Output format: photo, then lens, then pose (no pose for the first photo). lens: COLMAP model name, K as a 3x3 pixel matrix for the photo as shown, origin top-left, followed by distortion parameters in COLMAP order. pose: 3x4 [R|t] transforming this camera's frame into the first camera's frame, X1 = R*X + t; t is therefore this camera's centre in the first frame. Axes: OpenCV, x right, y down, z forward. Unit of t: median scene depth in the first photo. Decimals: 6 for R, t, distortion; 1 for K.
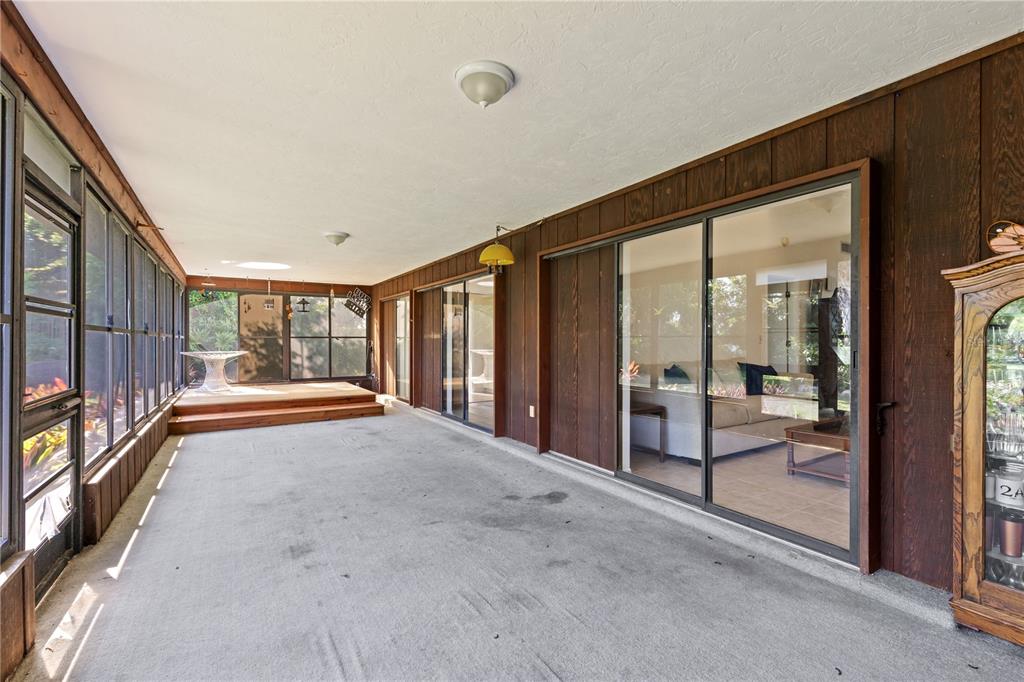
lens RADIAL K [[458.4, 0, 510.5], [0, 458.4, 342.4], [0, 0, 1]] dist [0.007873, 0.000196]
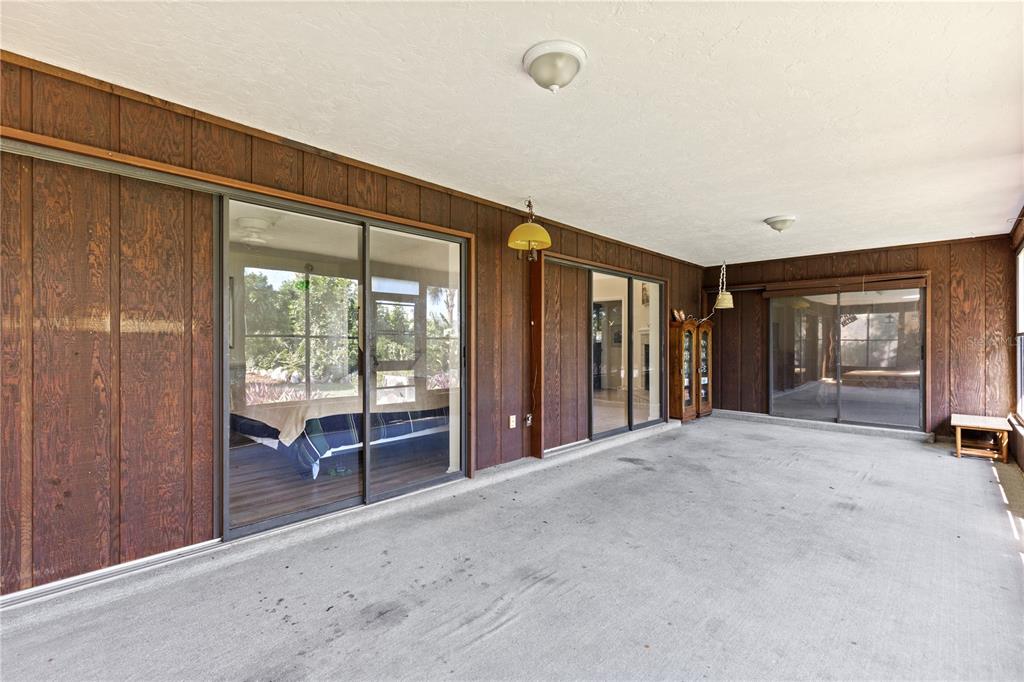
lens RADIAL K [[458.4, 0, 509.2], [0, 458.4, 343.9], [0, 0, 1]] dist [0.007873, 0.000196]
pose [[-0.256474, -0.002235, 0.966549, -1.060325], [0.000919, 0.999996, 0.002556, -0.000765], [-0.966551, 0.001544, -0.256471, 1.631135]]
